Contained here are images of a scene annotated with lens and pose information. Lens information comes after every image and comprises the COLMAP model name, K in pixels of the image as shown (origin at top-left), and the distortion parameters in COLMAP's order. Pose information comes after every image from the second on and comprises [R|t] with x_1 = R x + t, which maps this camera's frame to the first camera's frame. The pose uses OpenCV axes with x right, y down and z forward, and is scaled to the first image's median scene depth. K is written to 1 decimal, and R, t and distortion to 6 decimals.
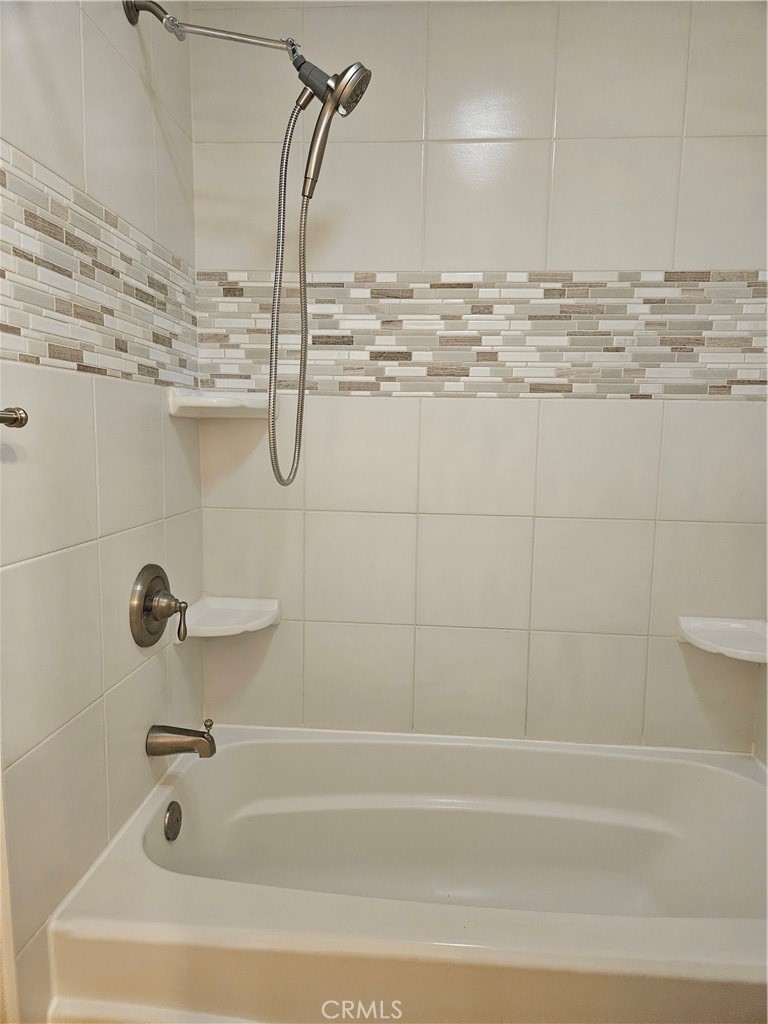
lens RADIAL K [[686.3, 0, 390.9], [0, 686.3, 516.6], [0, 0, 1]] dist [0.037884, -0.001775]
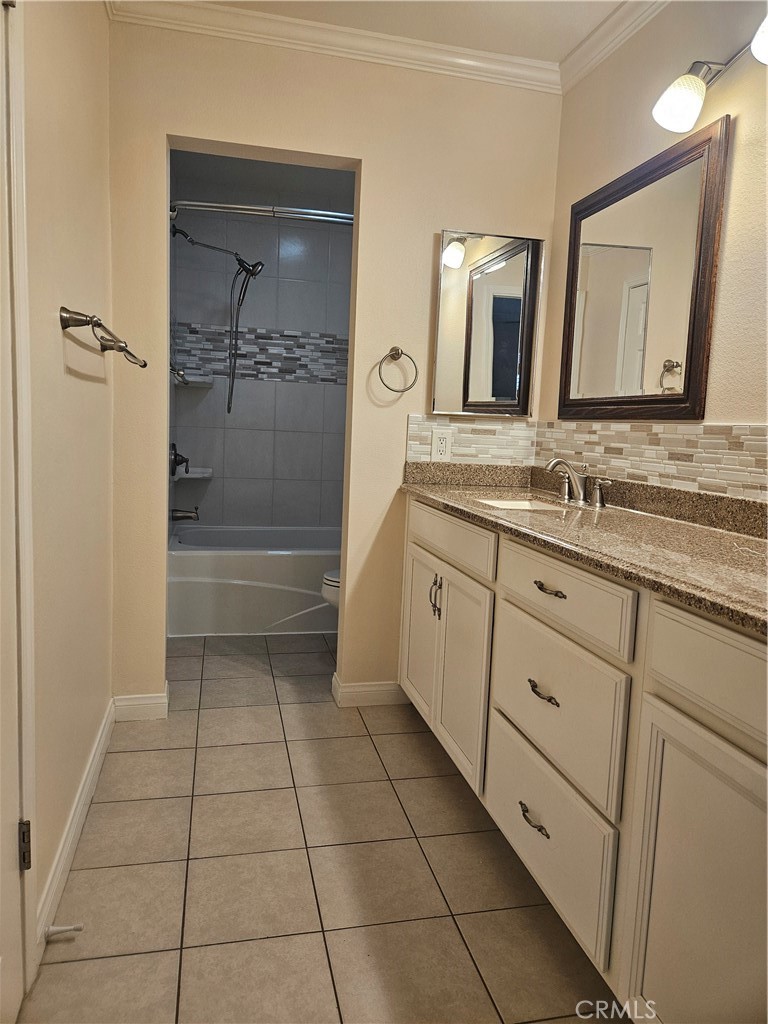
lens RADIAL K [[686.3, 0, 383.9], [0, 686.3, 504.0], [0, 0, 1]] dist [0.037884, -0.001775]
pose [[0.953367, -0.010136, 0.301645, -0.327439], [0.011162, 0.999936, -0.001678, 0.263772], [-0.301608, 0.004967, 0.953419, -1.405261]]
